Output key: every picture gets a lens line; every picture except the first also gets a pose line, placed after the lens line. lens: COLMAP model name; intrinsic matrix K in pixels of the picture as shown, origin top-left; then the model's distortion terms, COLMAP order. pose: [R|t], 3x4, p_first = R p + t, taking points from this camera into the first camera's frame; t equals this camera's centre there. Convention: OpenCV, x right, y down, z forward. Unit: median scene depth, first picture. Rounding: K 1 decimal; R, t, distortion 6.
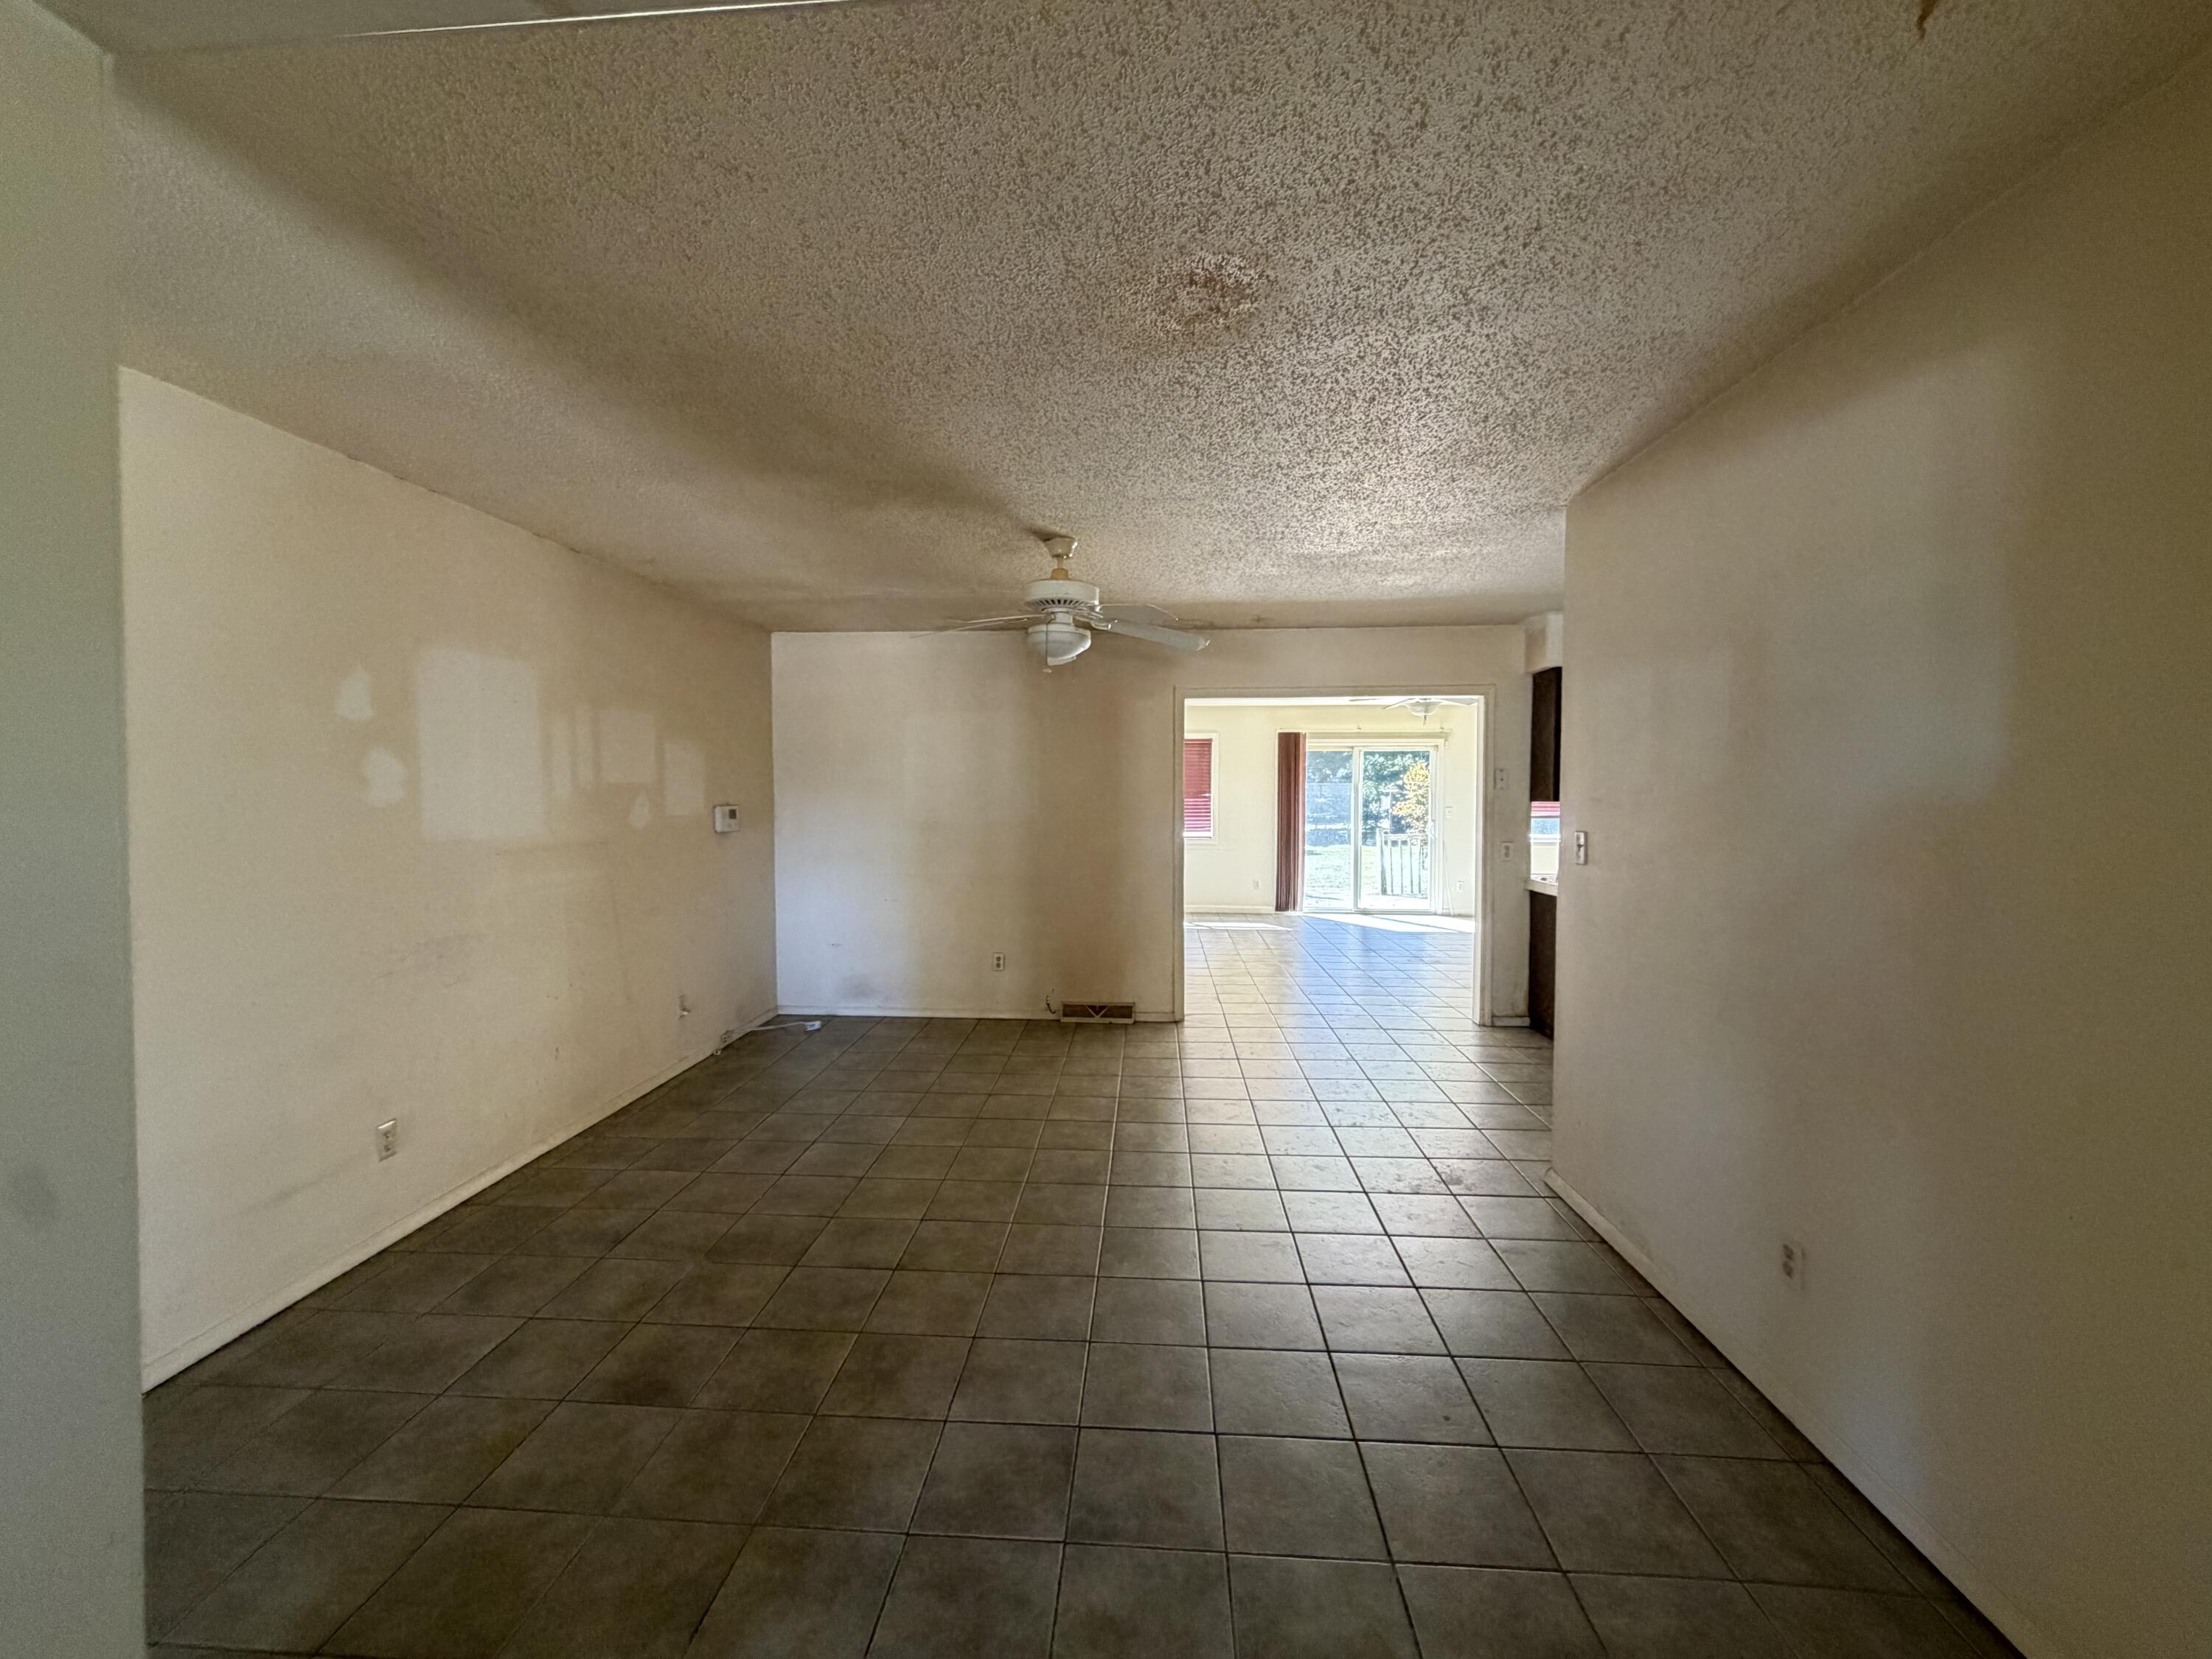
lens RADIAL K [[880.1, 0, 1106.7], [0, 880.1, 818.1], [0, 0, 1]] dist [-0.000681, 0.000385]
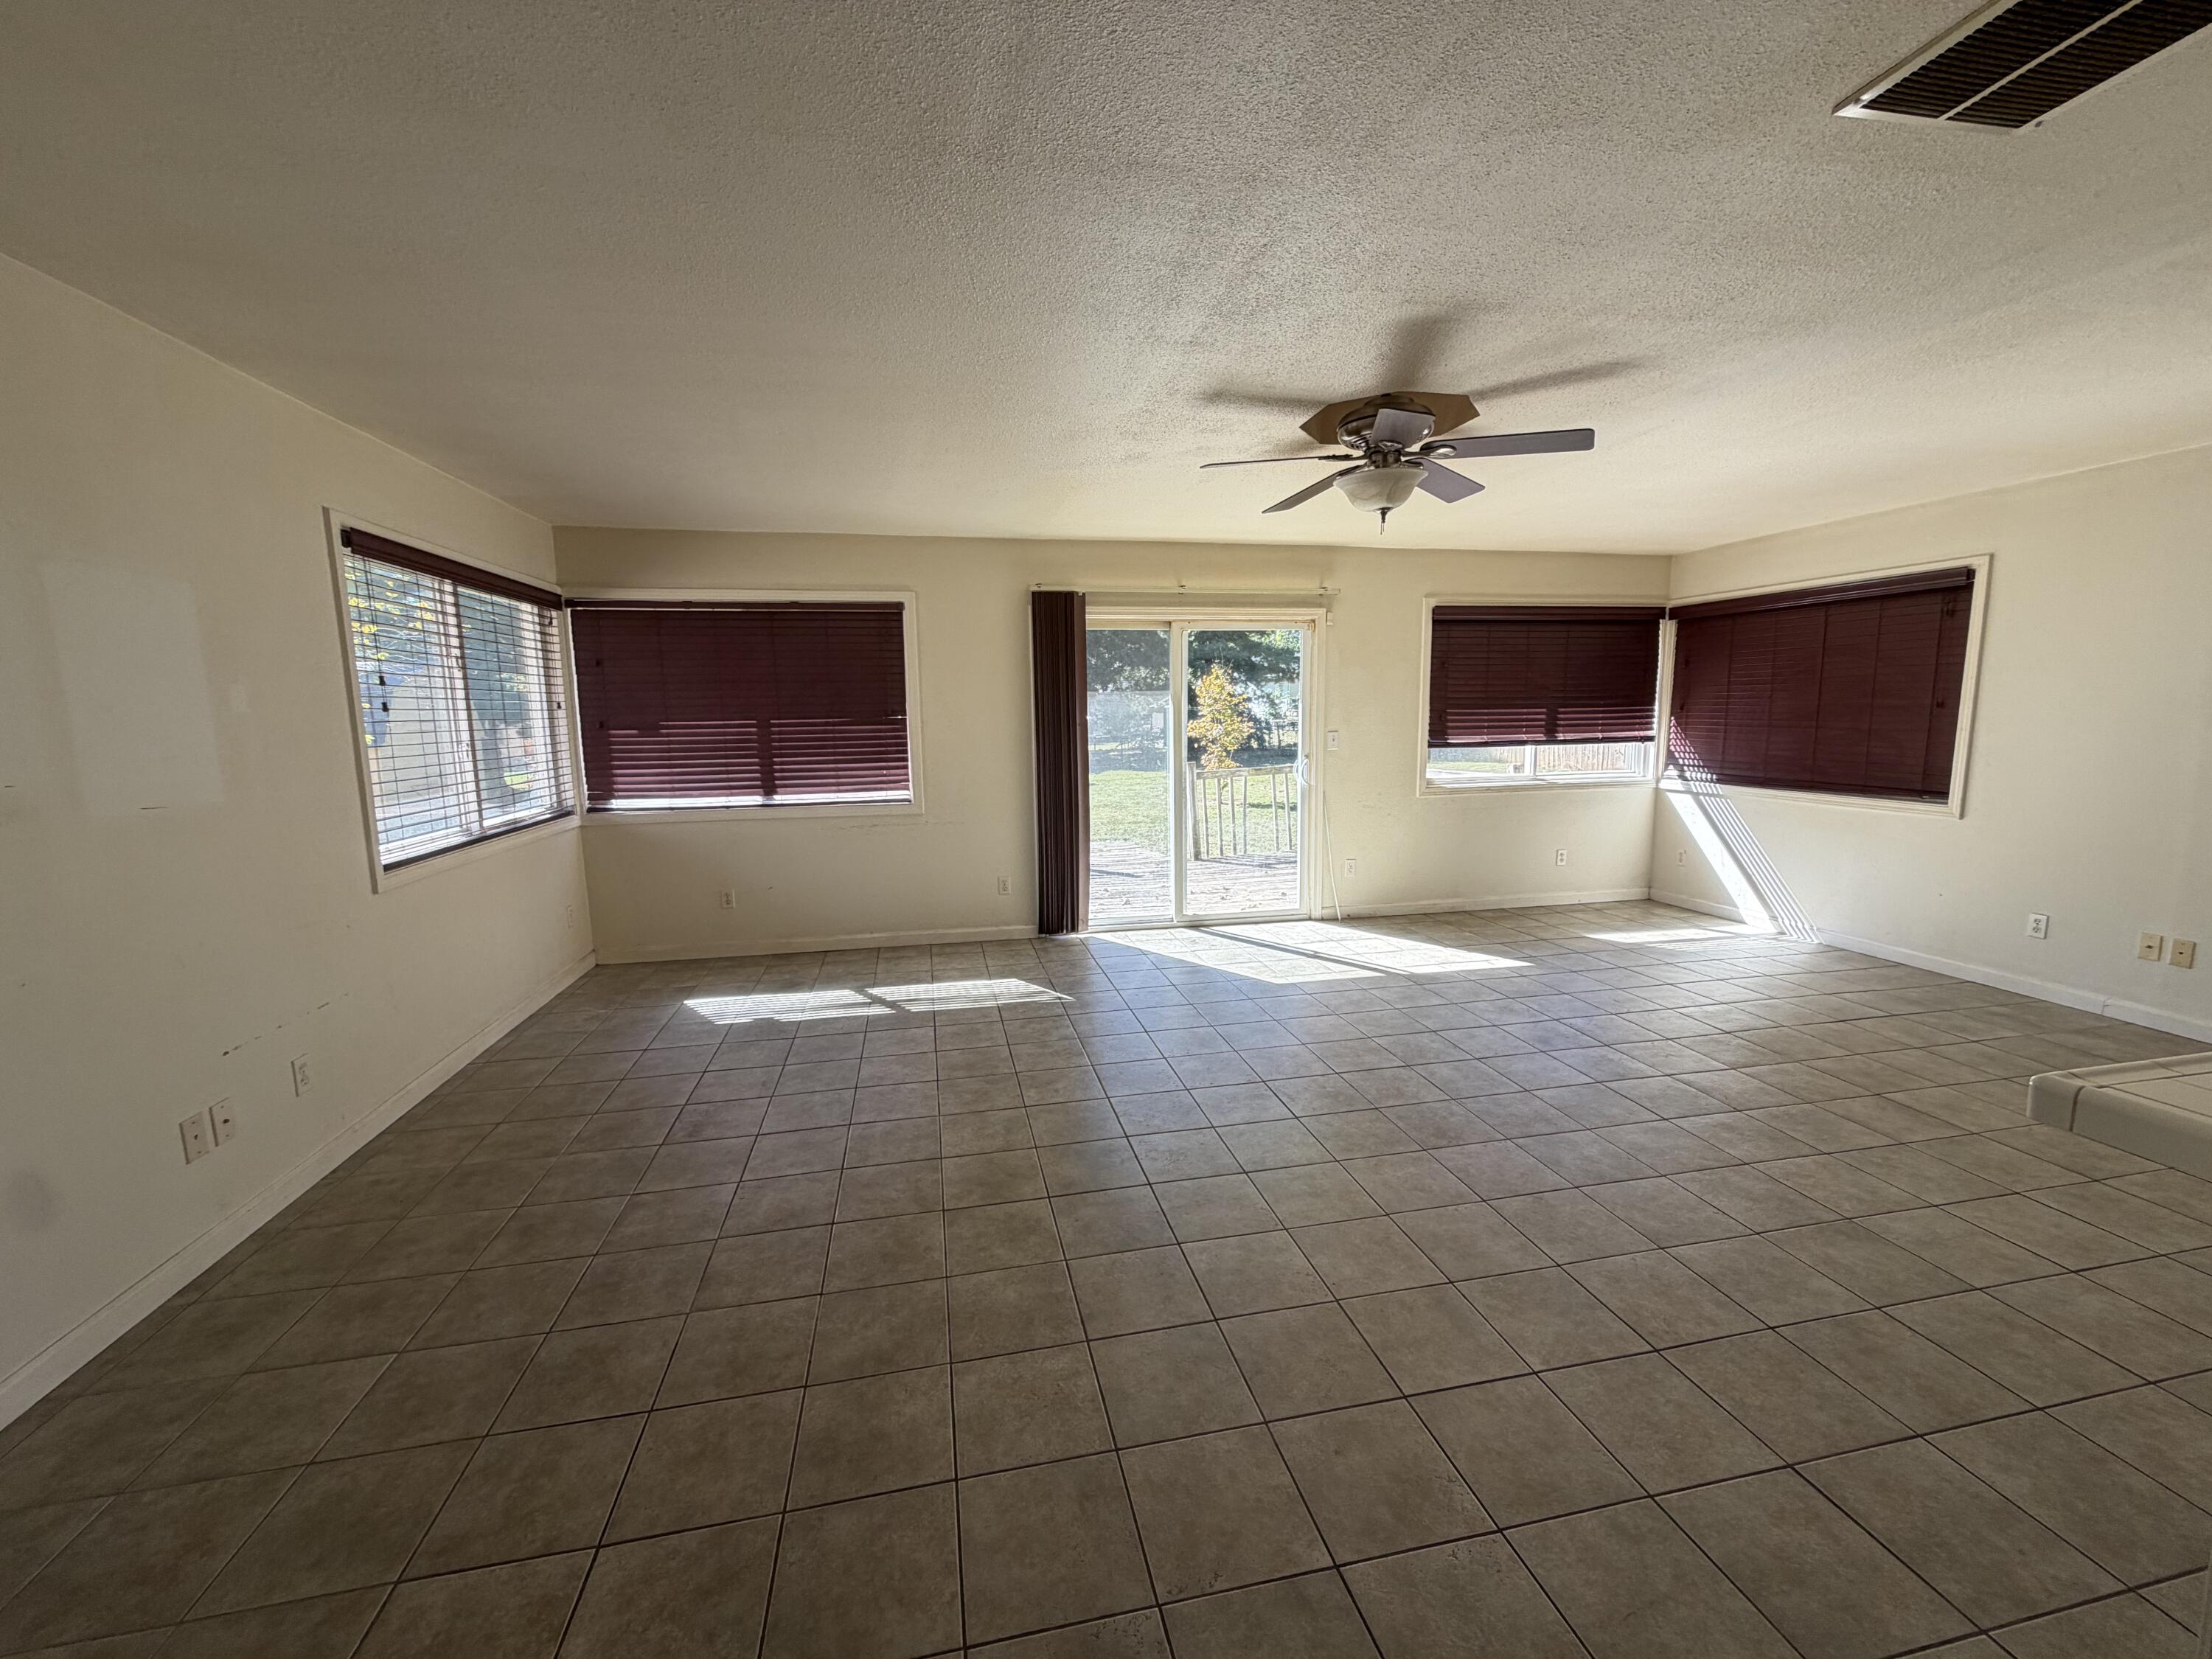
lens RADIAL K [[880.1, 0, 1098.4], [0, 880.1, 828.4], [0, 0, 1]] dist [-0.000681, 0.000385]
pose [[0.966740, -0.047662, 0.251280, 0.097422], [0.021372, 0.994101, 0.106335, -0.013789], [-0.254865, -0.097428, 0.962056, 0.491504]]
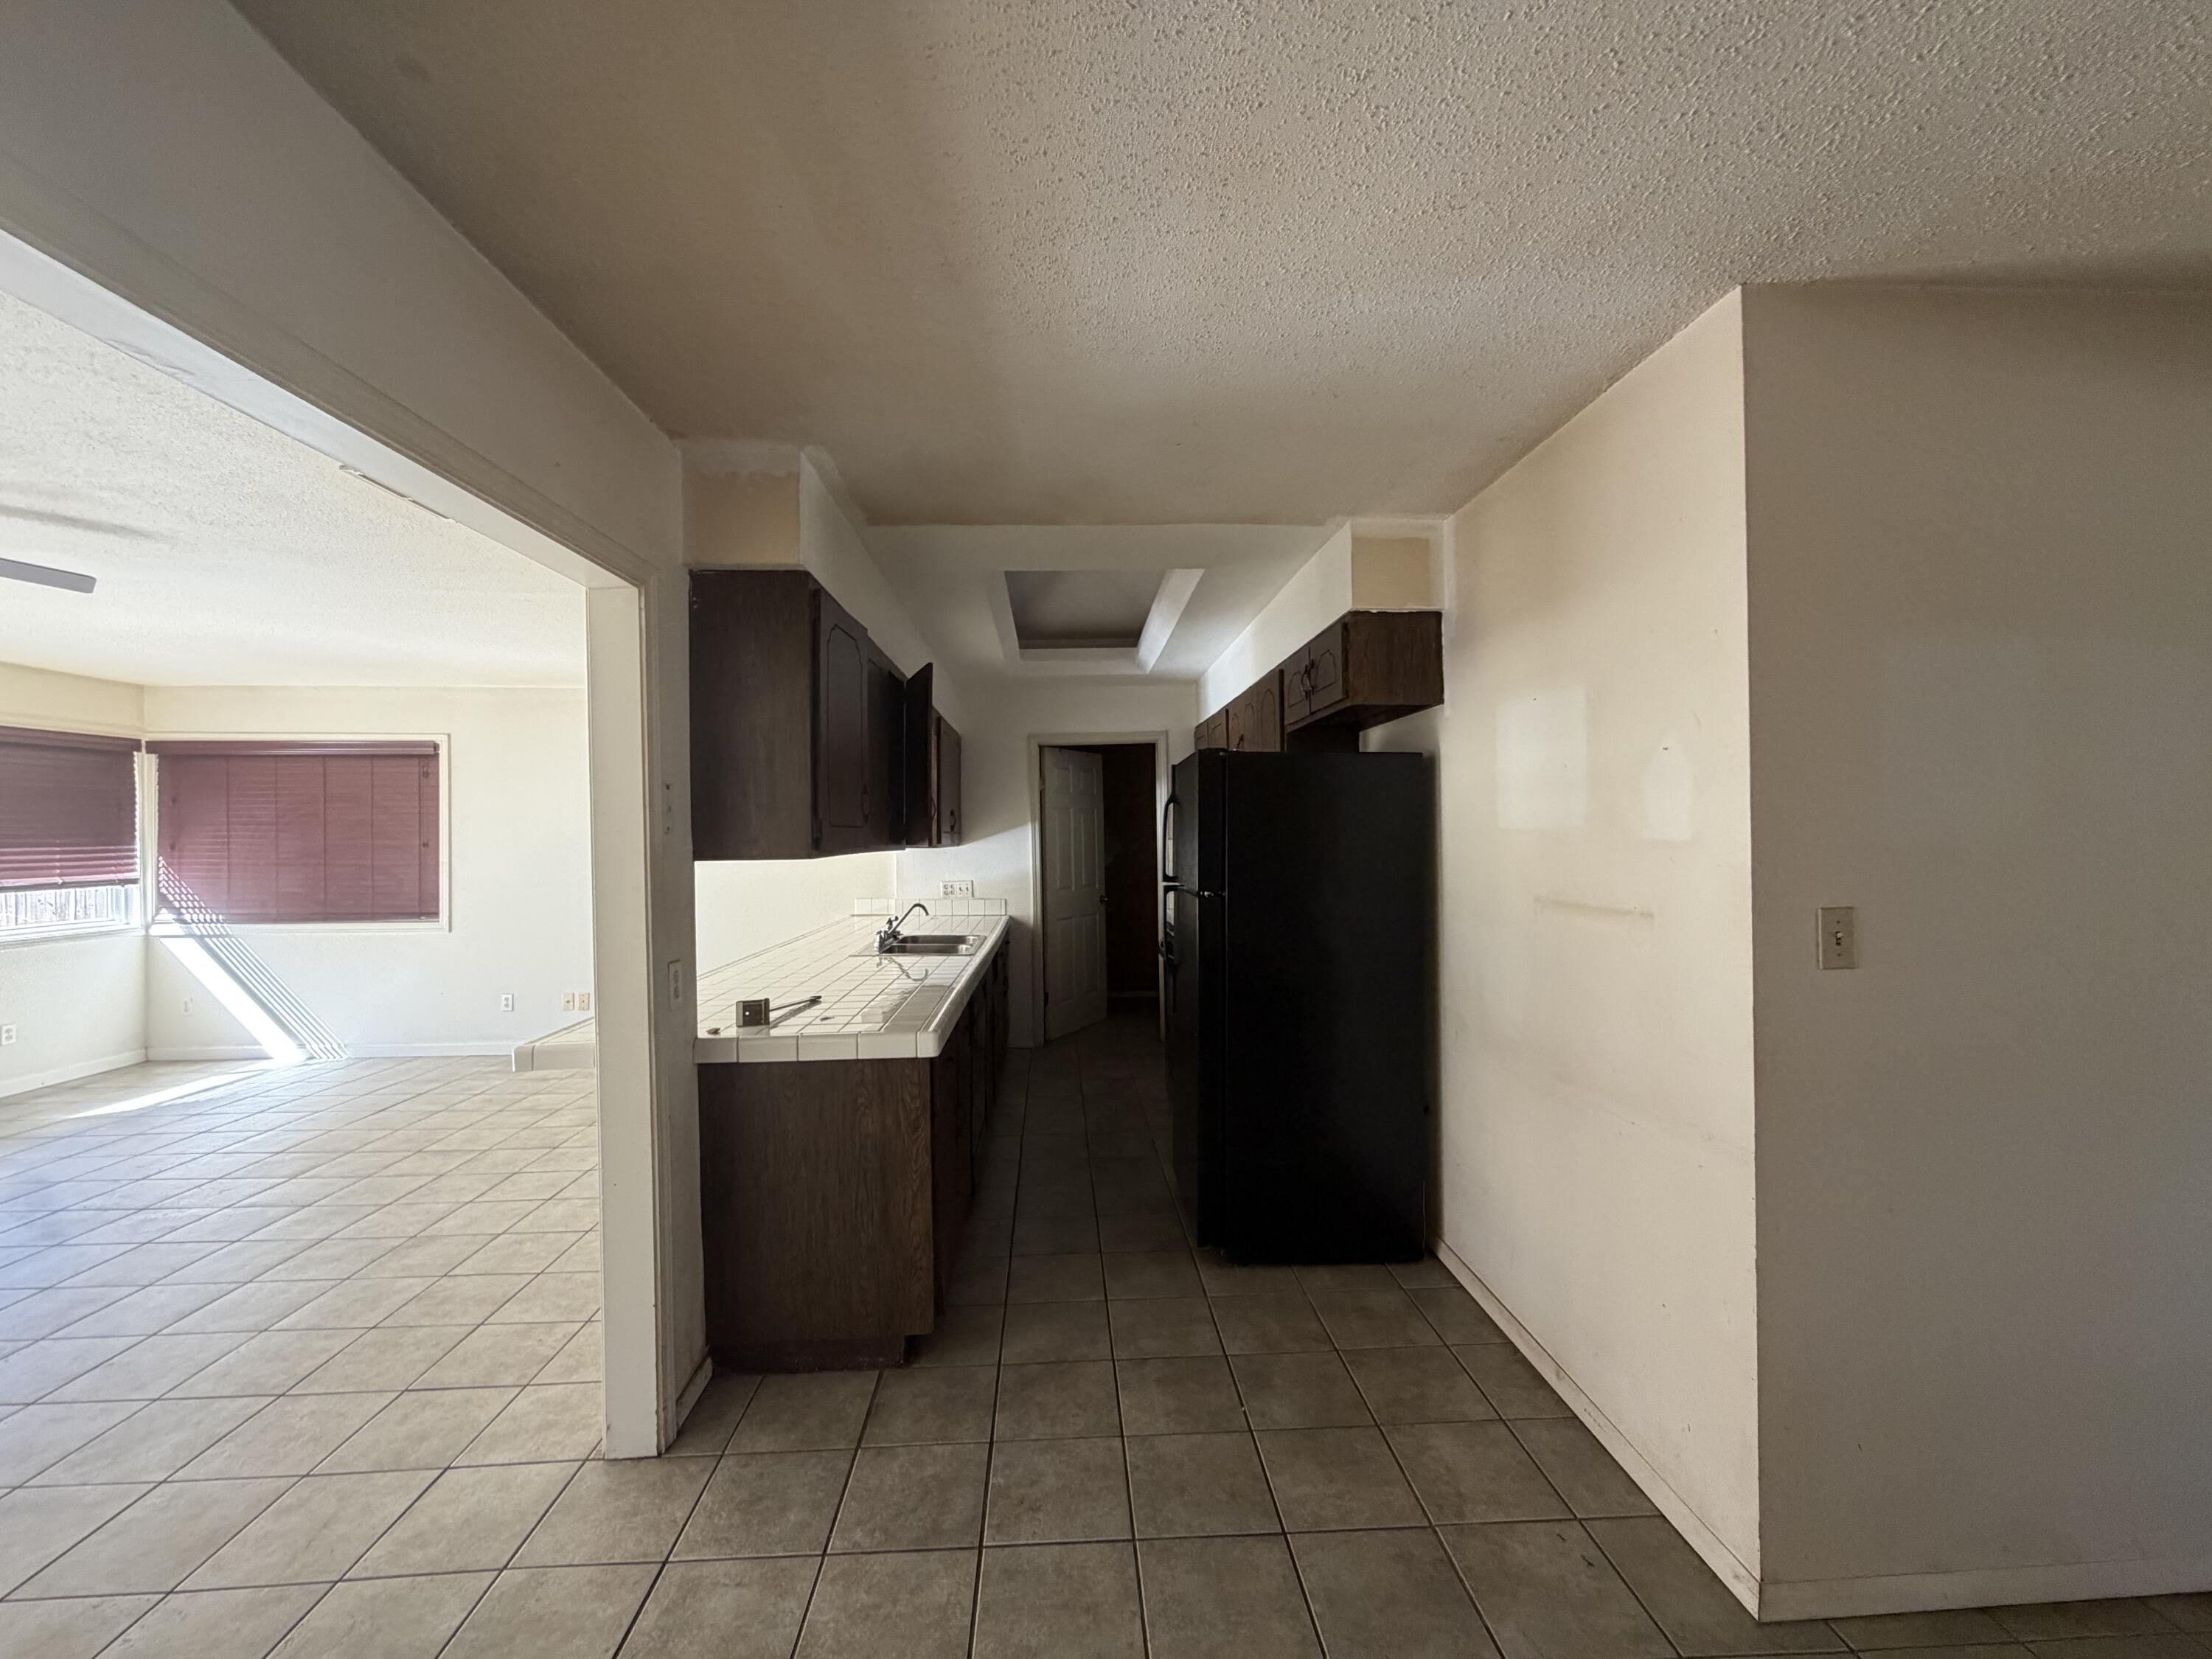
lens RADIAL K [[880.1, 0, 1099.5], [0, 880.1, 832.0], [0, 0, 1]] dist [-0.000681, 0.000385]
pose [[-0.108334, 0.001740, 0.994113, 0.006208], [0.032150, 0.999482, 0.001754, -0.015008], [-0.993595, 0.032150, -0.108334, 0.443278]]
